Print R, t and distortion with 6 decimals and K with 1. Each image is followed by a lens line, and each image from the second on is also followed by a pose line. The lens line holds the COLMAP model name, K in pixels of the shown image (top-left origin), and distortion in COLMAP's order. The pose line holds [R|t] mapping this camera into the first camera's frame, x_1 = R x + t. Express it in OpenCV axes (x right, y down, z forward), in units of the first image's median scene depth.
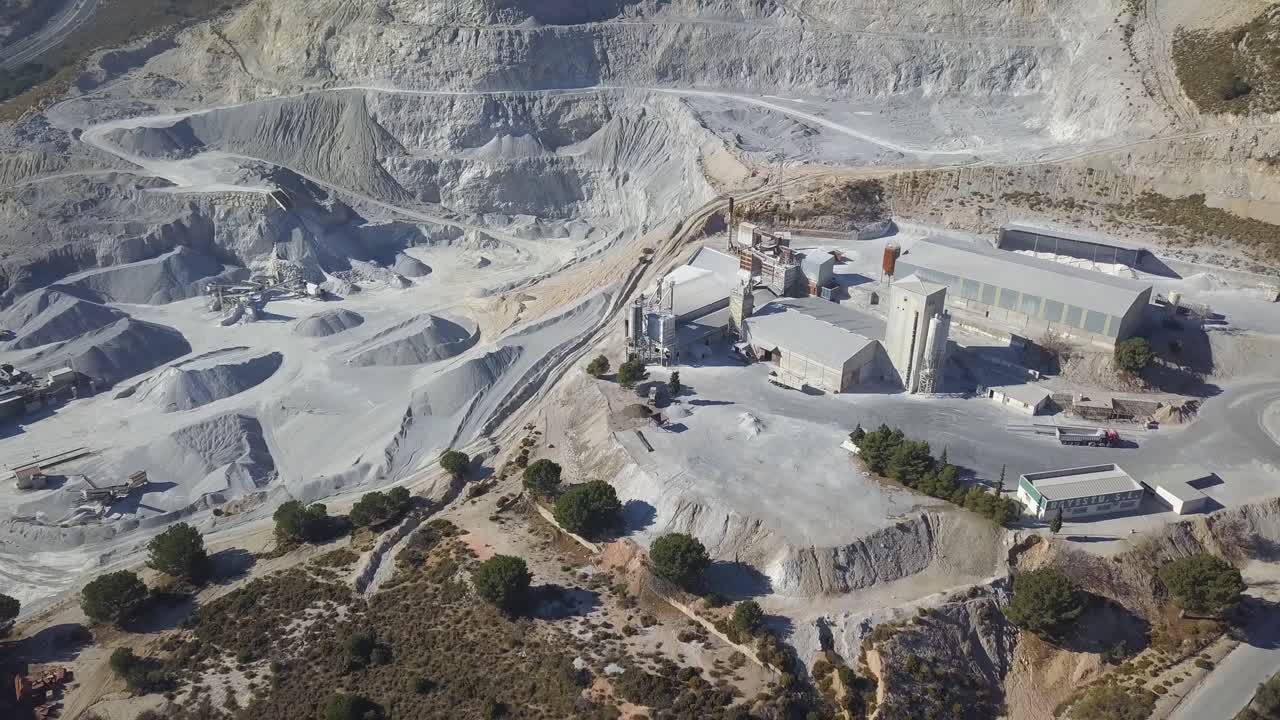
lens RADIAL K [[1017.0, 0, 634.8], [0, 1017.0, 362.0], [0, 0, 1]] dist [0.017440, -0.010481]
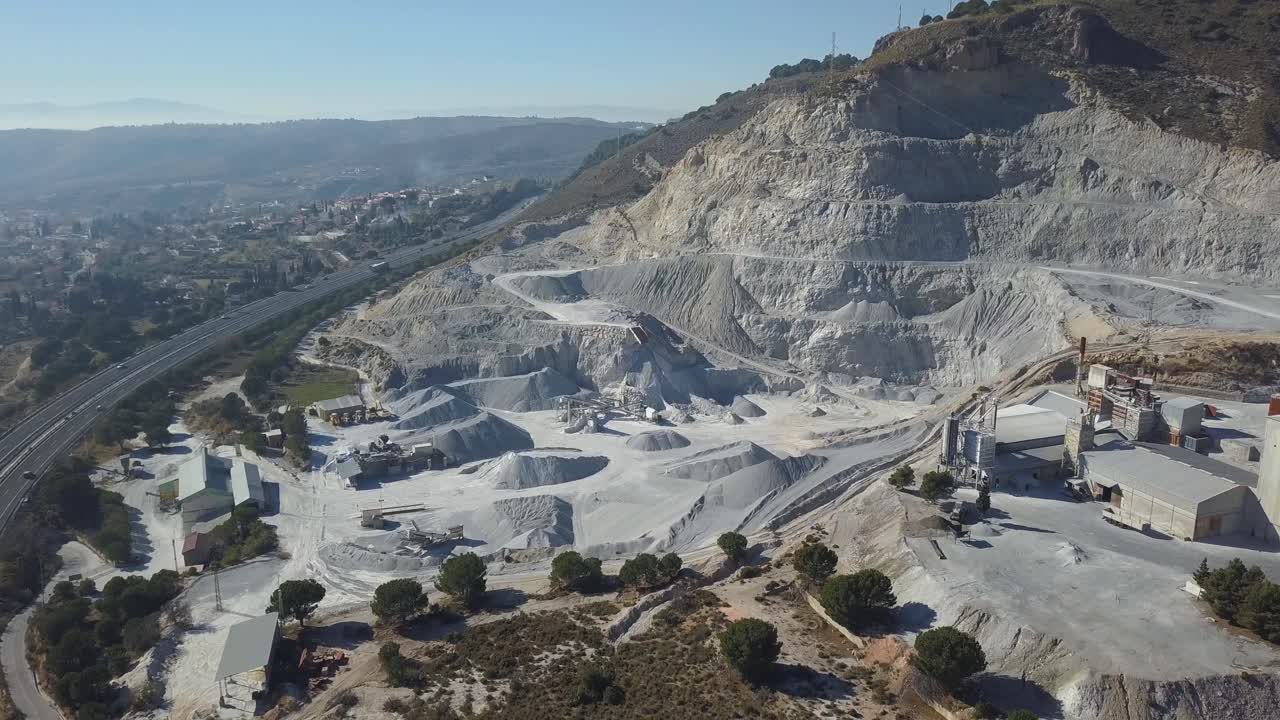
lens RADIAL K [[1017.0, 0, 634.8], [0, 1017.0, 362.0], [0, 0, 1]] dist [0.017440, -0.010481]
pose [[0.928737, 0.084857, -0.360897, 0.058178], [-0.160923, 0.969238, -0.186228, 0.103991], [0.333992, 0.231034, 0.913823, 0.037174]]
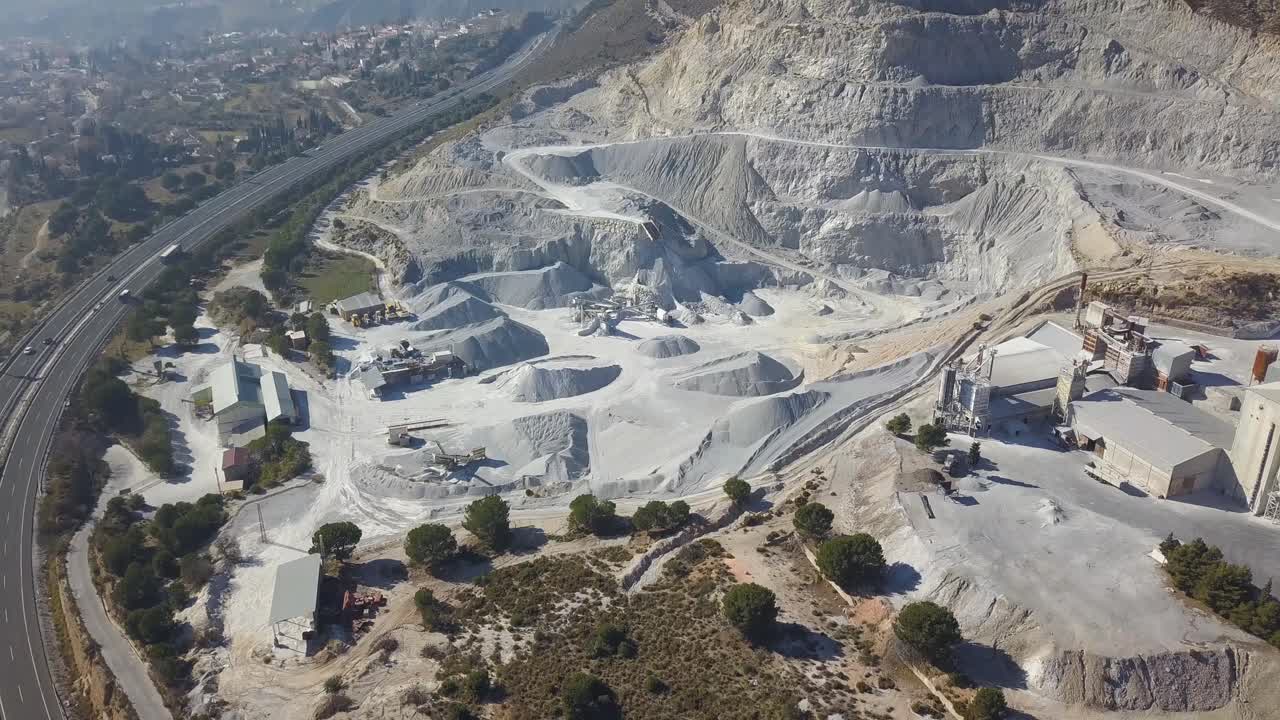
lens RADIAL K [[1017.0, 0, 634.8], [0, 1017.0, 362.0], [0, 0, 1]] dist [0.017440, -0.010481]
pose [[0.924588, 0.149167, -0.350551, 0.058014], [-0.166411, 0.985865, -0.019407, 0.006039], [0.342701, 0.076279, 0.936343, -0.015760]]
